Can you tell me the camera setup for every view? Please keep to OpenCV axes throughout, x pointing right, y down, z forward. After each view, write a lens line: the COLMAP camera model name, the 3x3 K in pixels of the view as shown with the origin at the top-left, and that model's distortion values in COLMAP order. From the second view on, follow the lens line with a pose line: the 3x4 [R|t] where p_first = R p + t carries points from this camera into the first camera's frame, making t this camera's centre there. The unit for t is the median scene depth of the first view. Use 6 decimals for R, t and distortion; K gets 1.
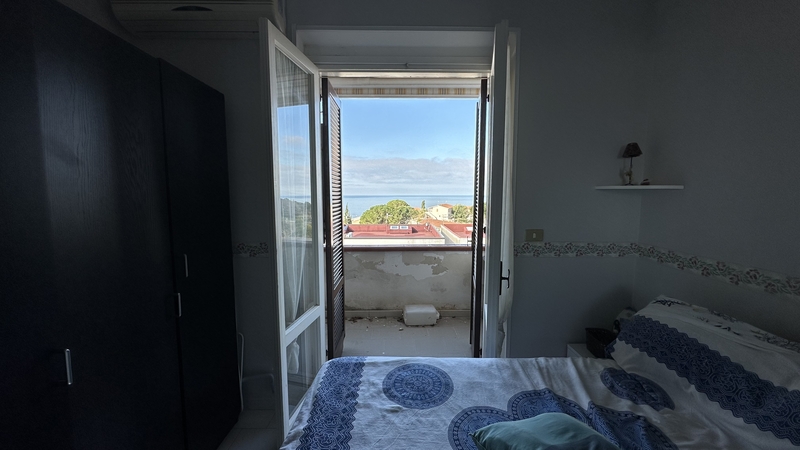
lens RADIAL K [[320.4, 0, 398.1], [0, 320.4, 222.7], [0, 0, 1]] dist [0.004111, 0.000721]
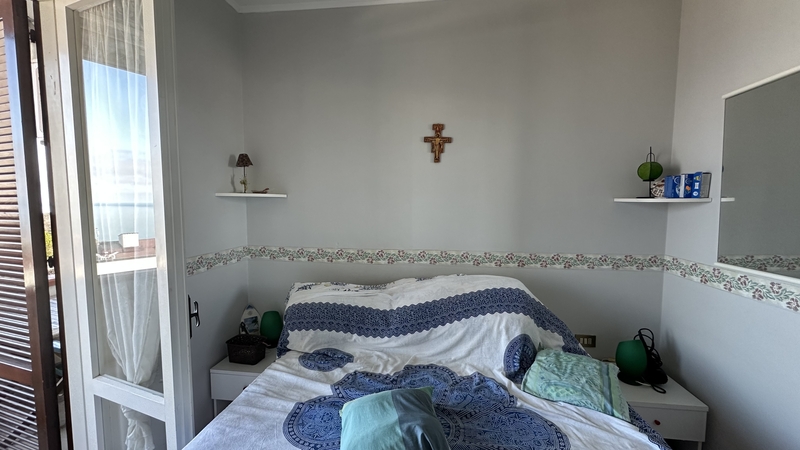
lens RADIAL K [[320.4, 0, 398.2], [0, 320.4, 226.7], [0, 0, 1]] dist [0.004111, 0.000721]
pose [[0.146168, -0.079067, 0.986095, -0.369739], [0.090590, 0.993682, 0.066247, -0.041653], [-0.985103, 0.079647, 0.152408, 0.477588]]
